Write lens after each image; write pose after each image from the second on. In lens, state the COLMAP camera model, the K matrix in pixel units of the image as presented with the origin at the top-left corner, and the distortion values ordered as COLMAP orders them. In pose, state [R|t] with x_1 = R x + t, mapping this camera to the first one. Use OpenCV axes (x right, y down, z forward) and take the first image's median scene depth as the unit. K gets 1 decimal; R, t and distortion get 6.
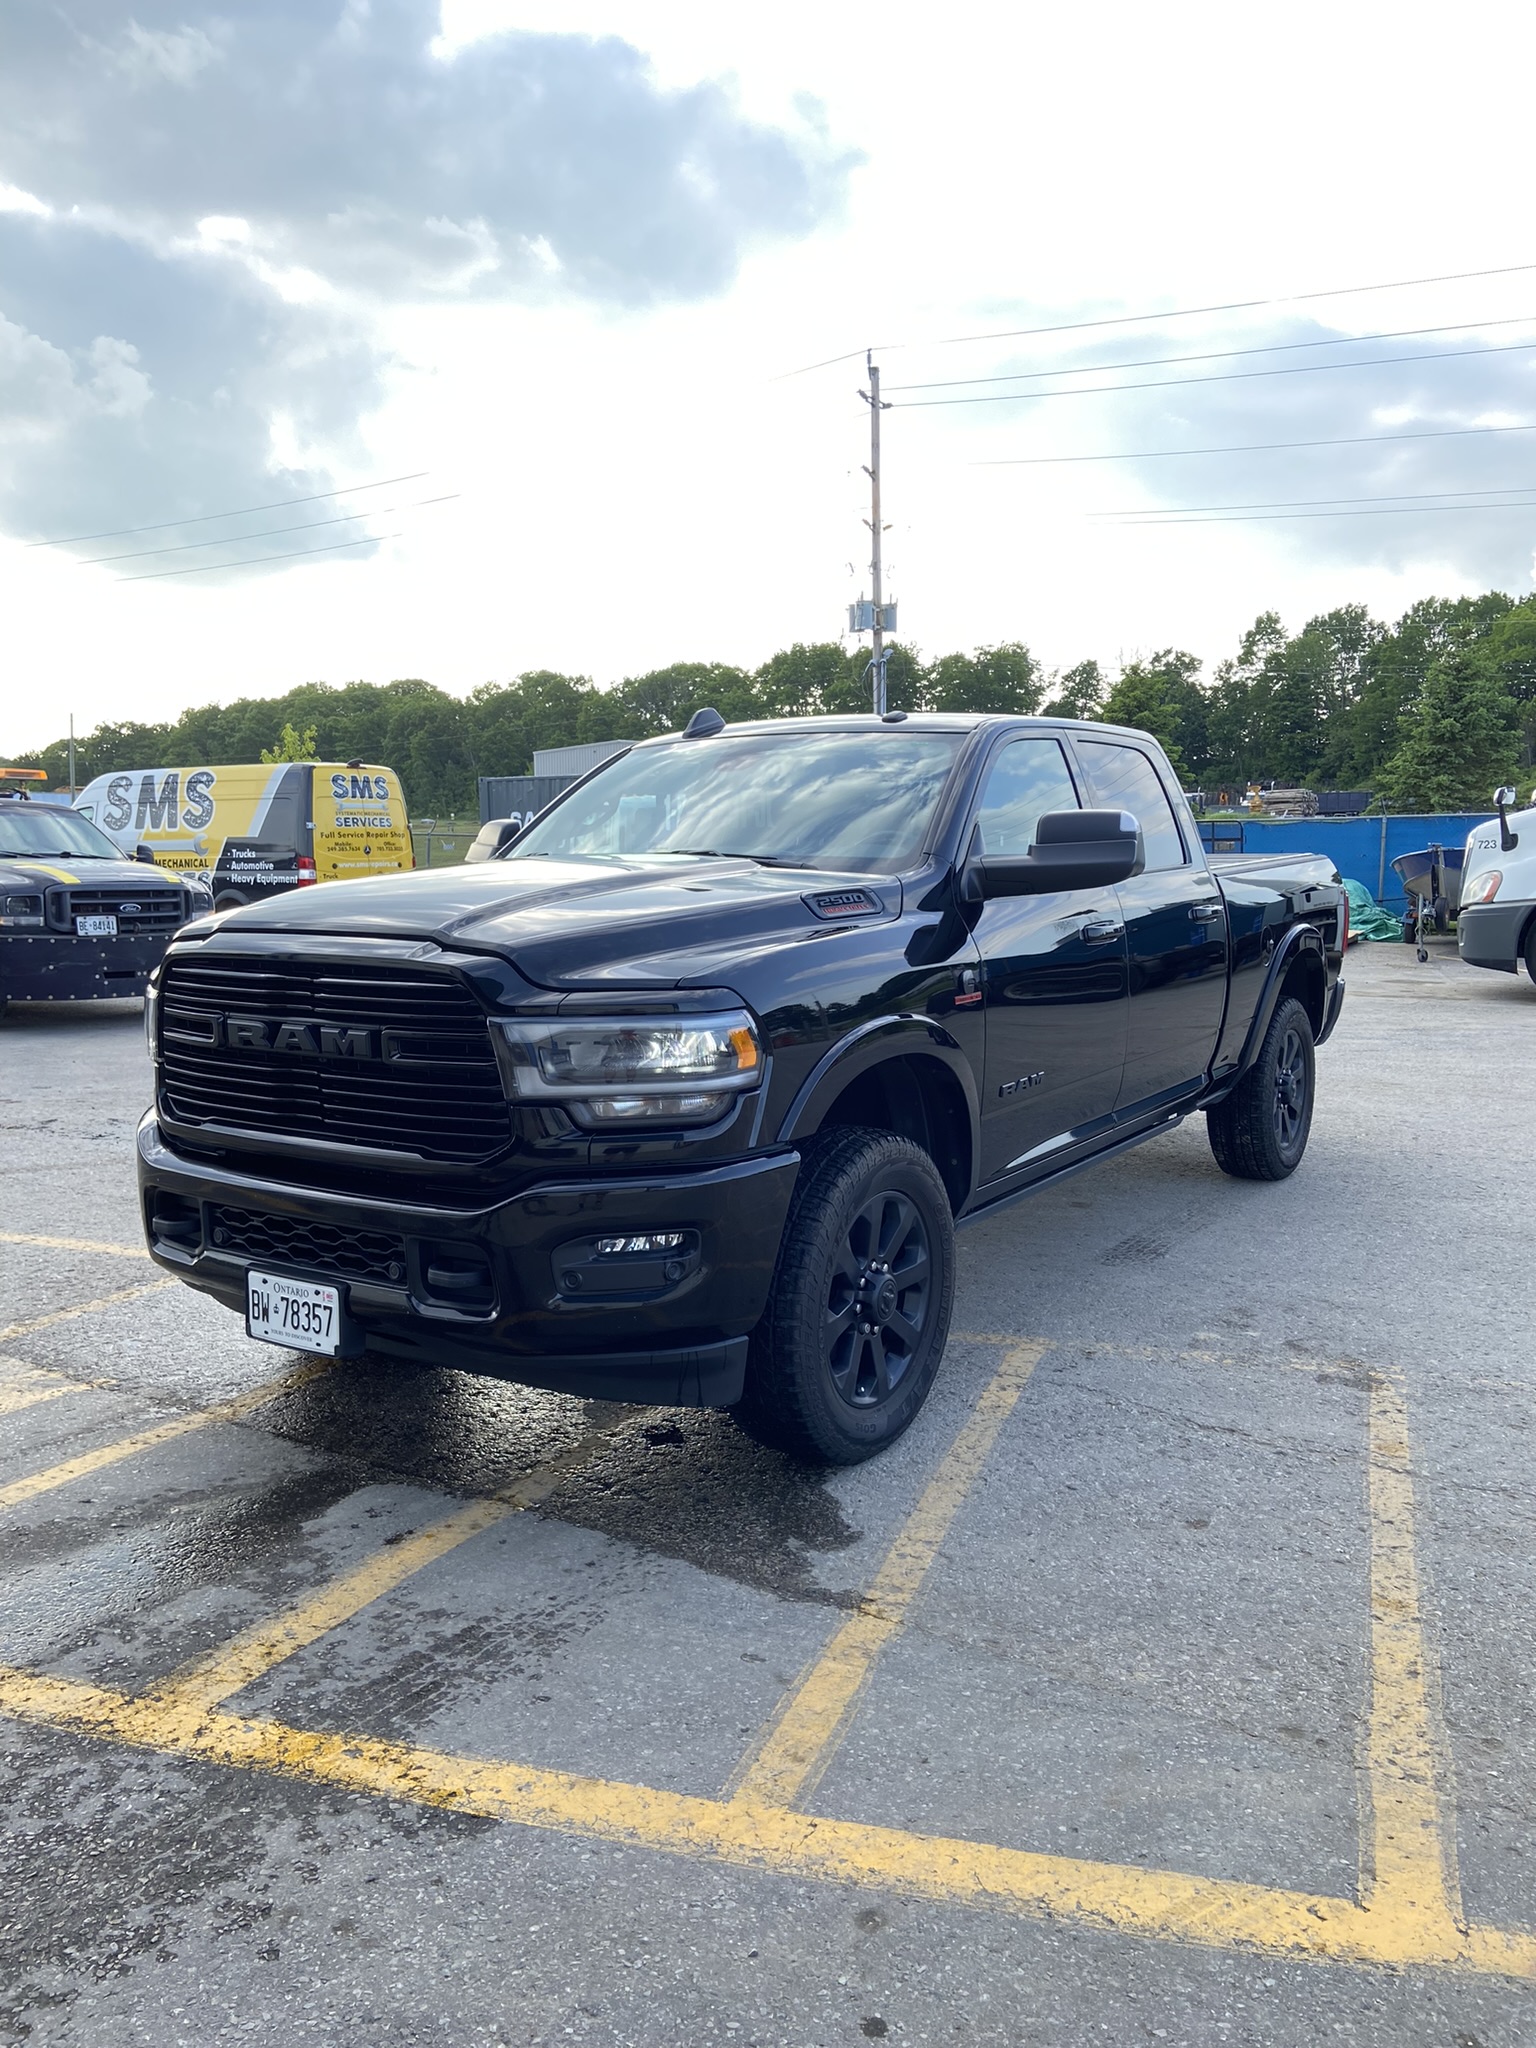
lens RADIAL K [[1551.5, 0, 760.1], [0, 1551.5, 1013.2], [0, 0, 1]] dist [0.122161, -0.153062]
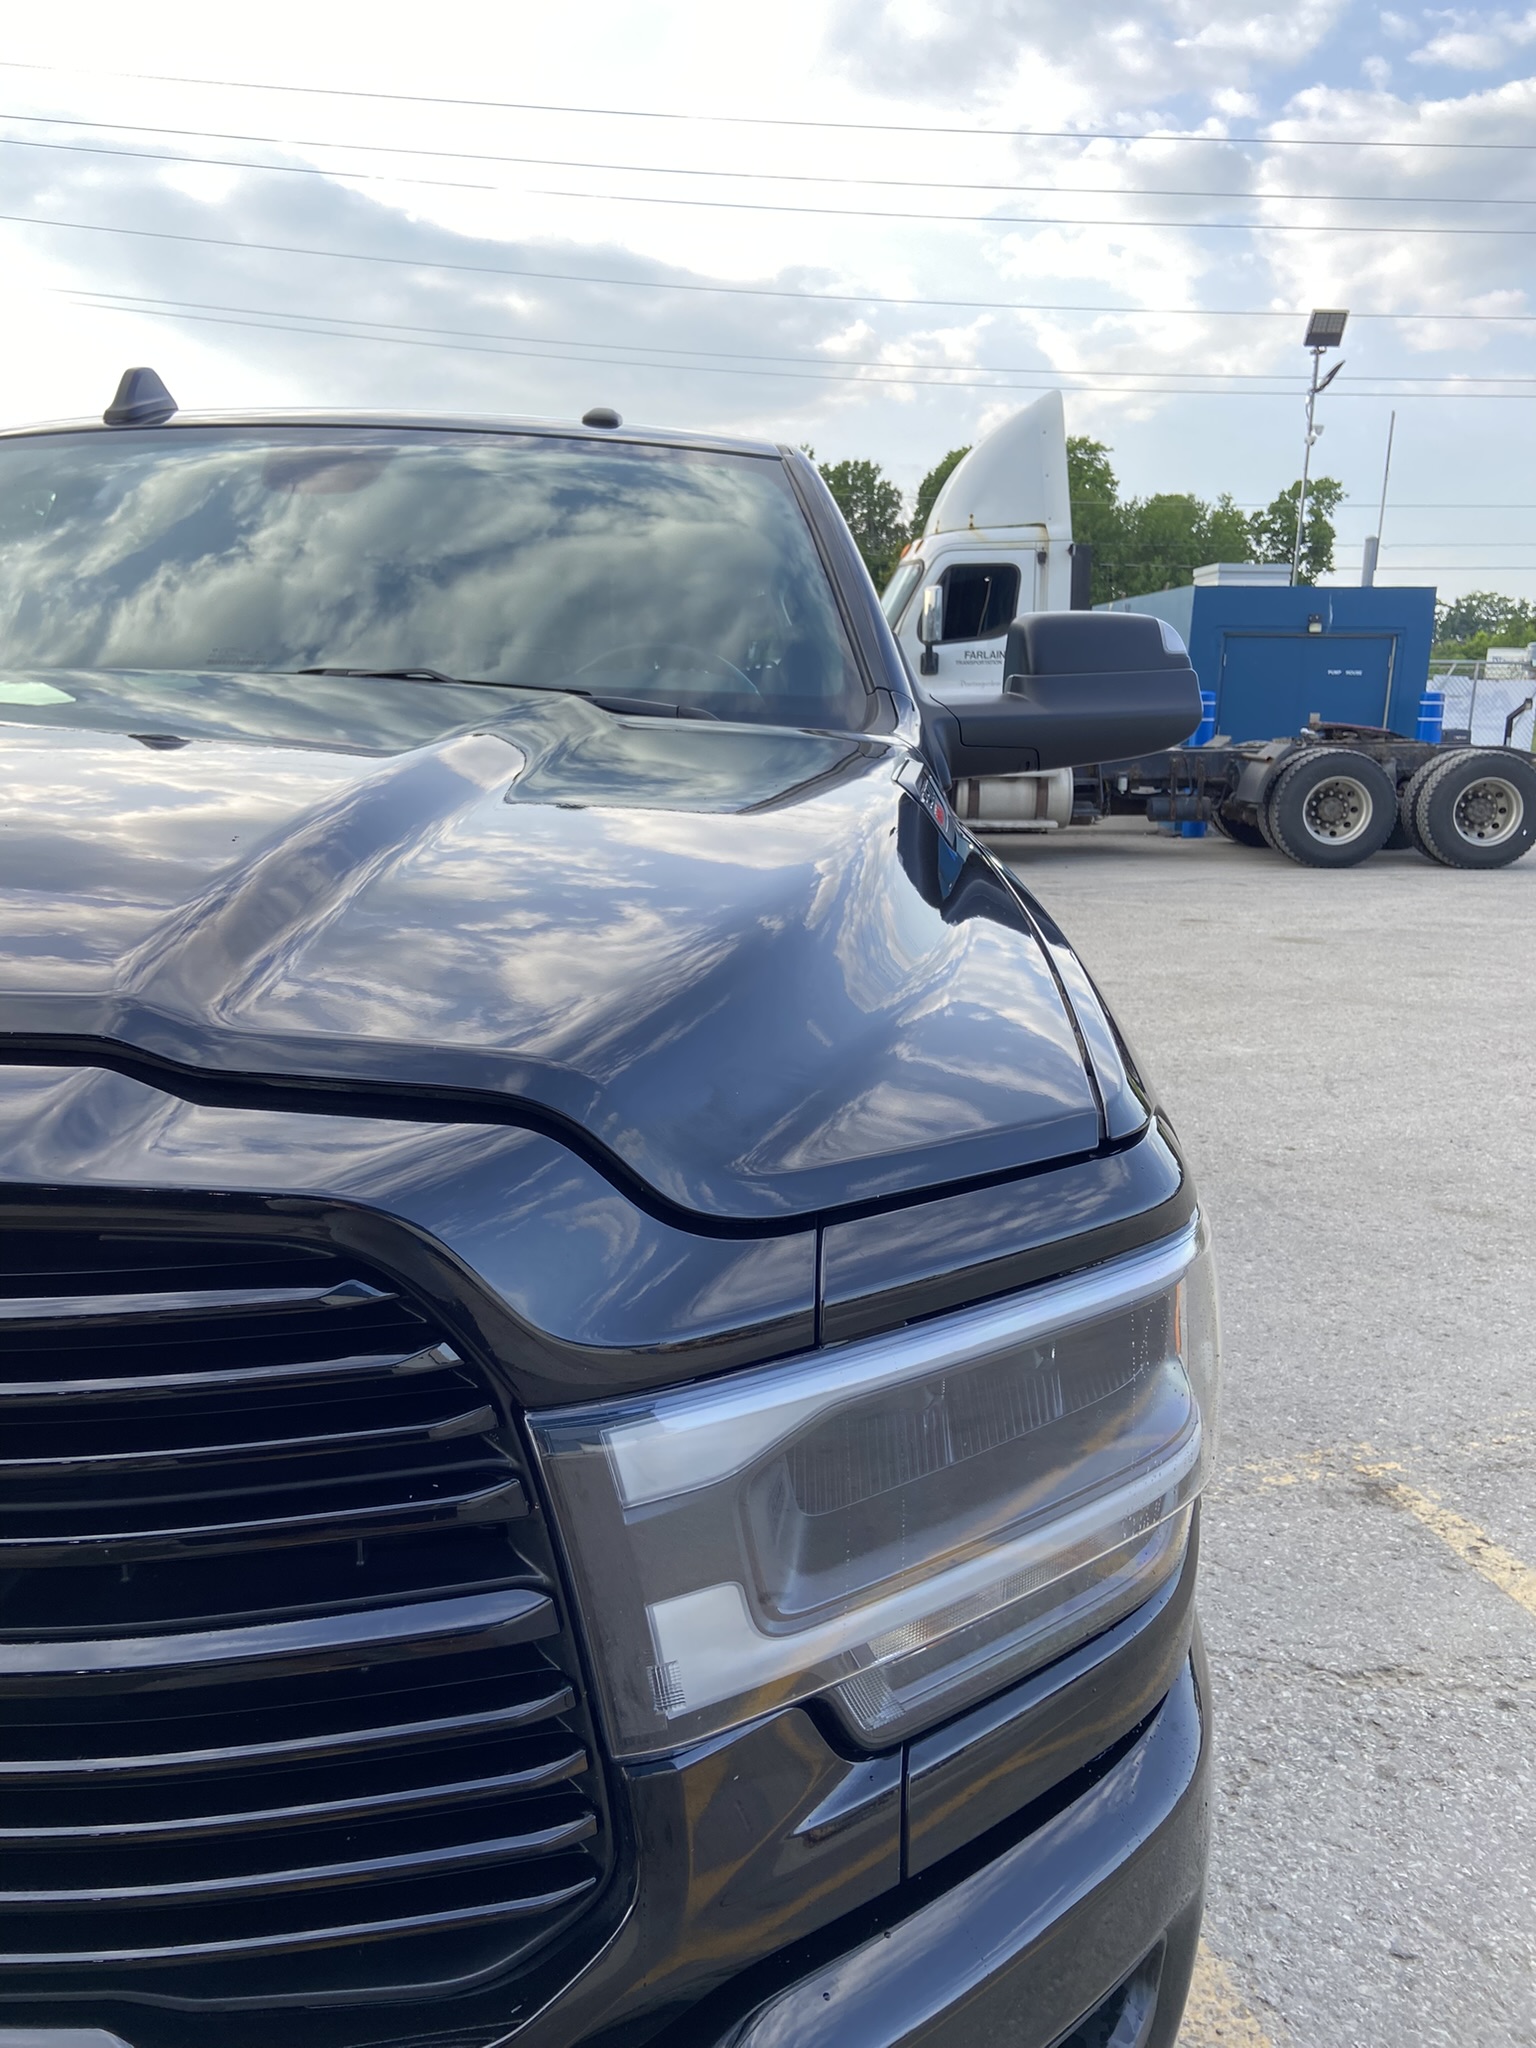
lens RADIAL K [[1551.5, 0, 760.9], [0, 1551.5, 1004.5], [0, 0, 1]] dist [0.122161, -0.153062]
pose [[0.832141, -0.091178, 0.547017, -0.041878], [0.042958, 0.994026, 0.100338, -0.011870], [-0.552898, -0.059996, 0.831086, 0.129416]]
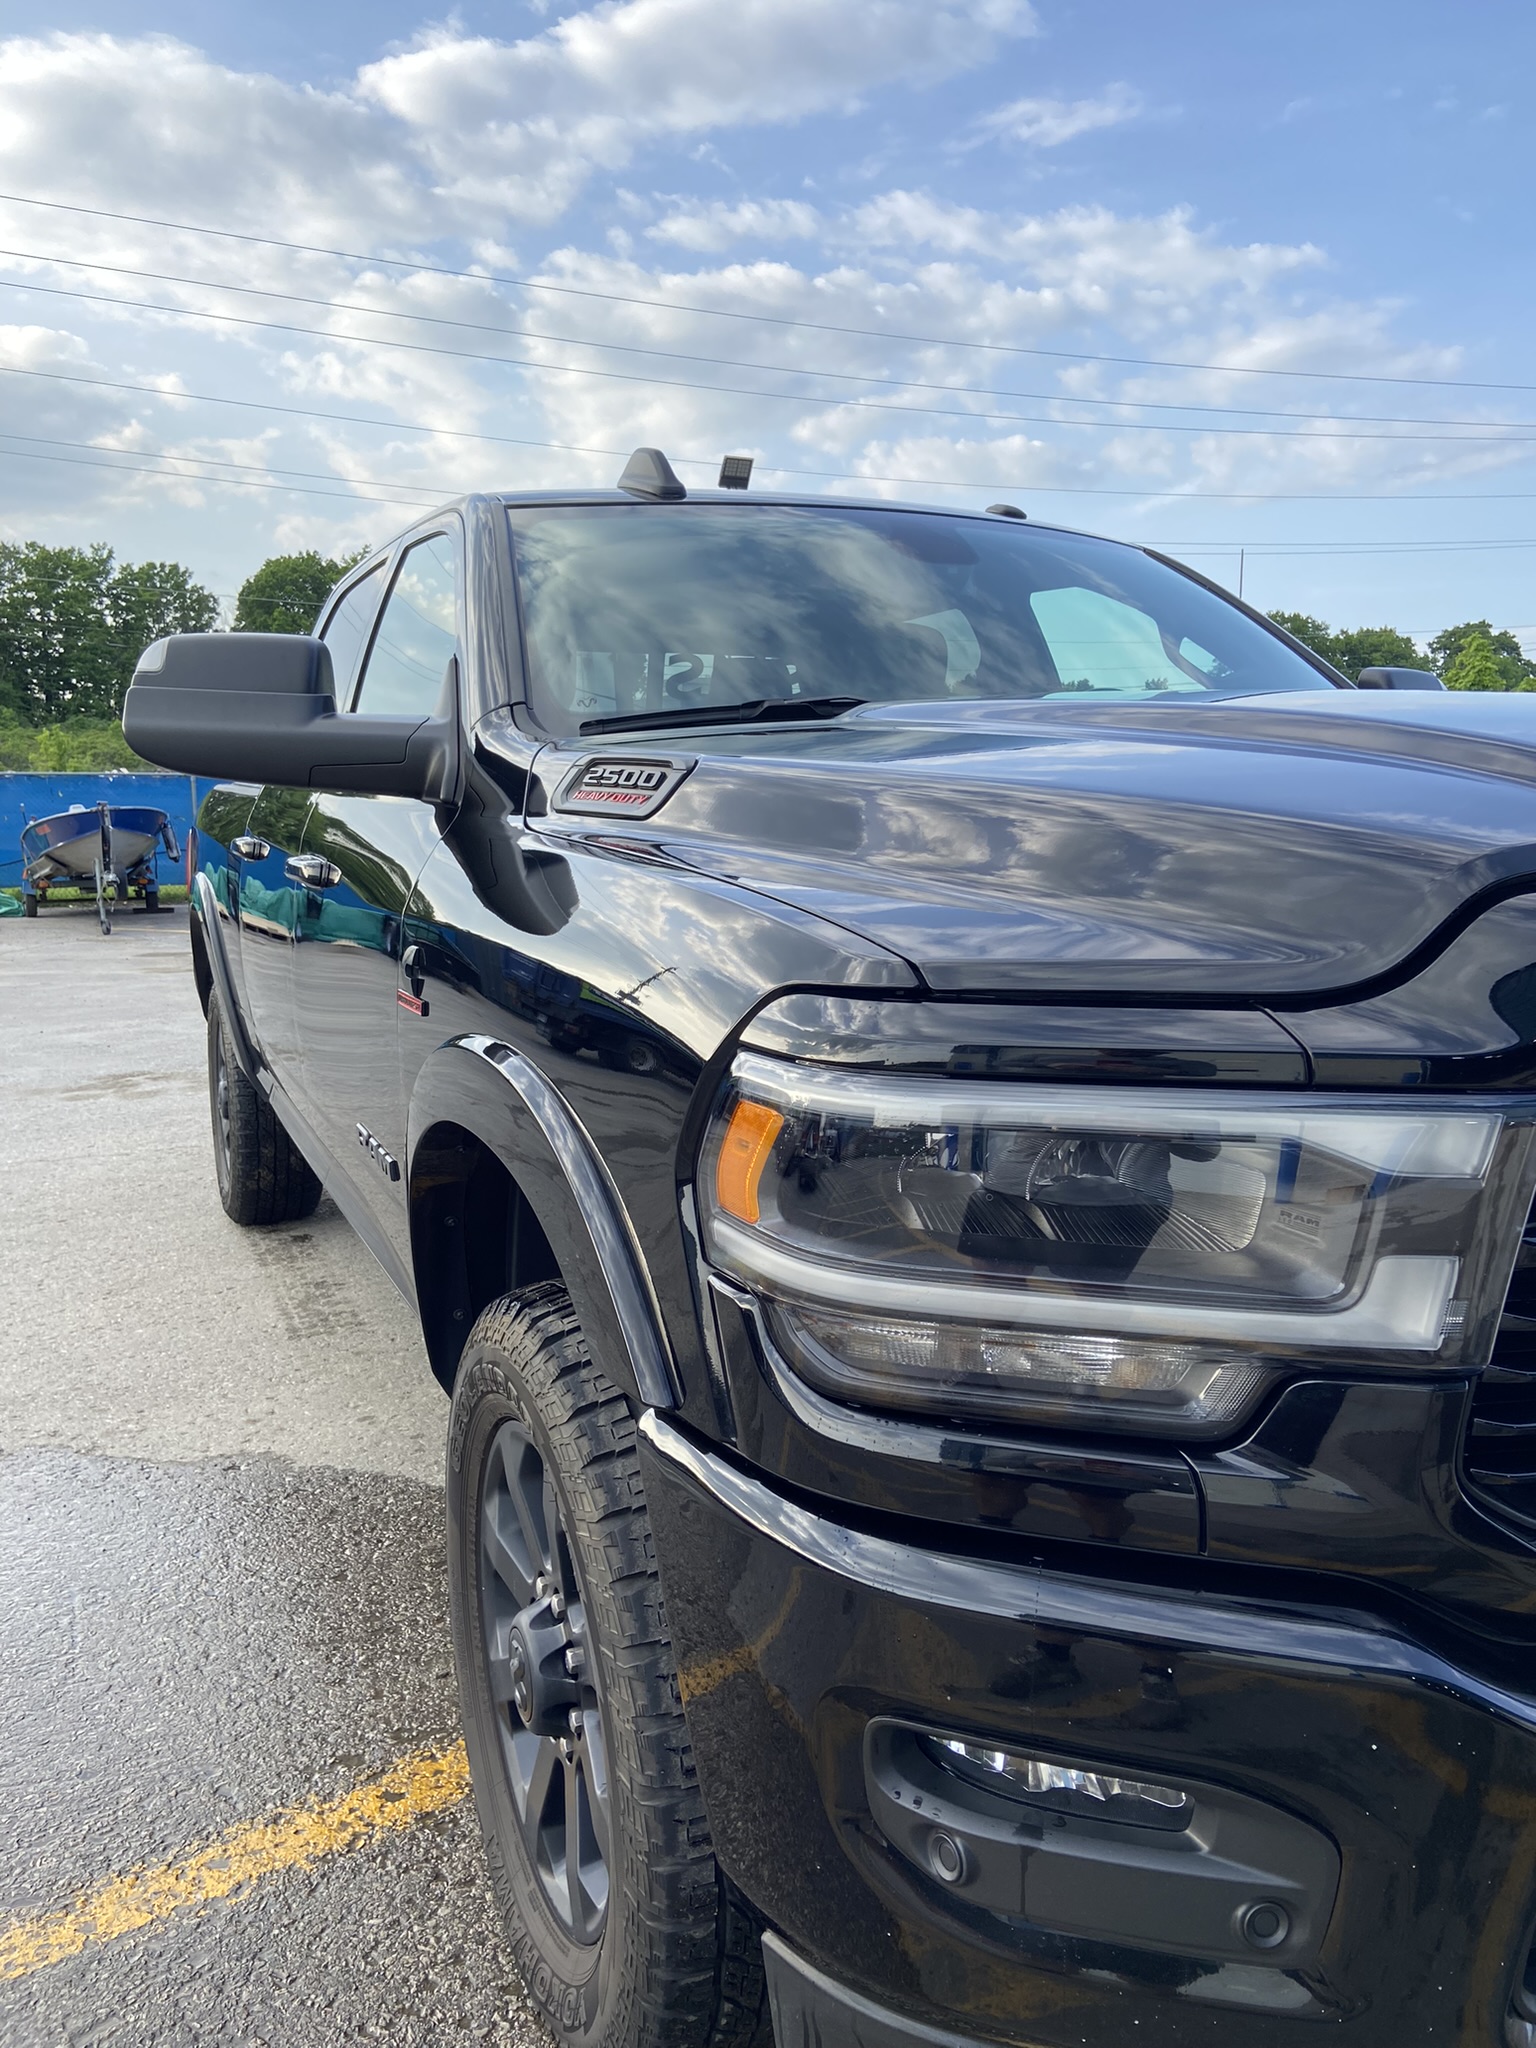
lens RADIAL K [[1551.5, 0, 776.8], [0, 1551.5, 1002.9], [0, 0, 1]] dist [0.122161, -0.153062]
pose [[0.523334, -0.105046, 0.845628, -0.126220], [0.098586, 0.993173, 0.062362, -0.010728], [-0.846405, 0.050731, 0.530117, 0.184505]]
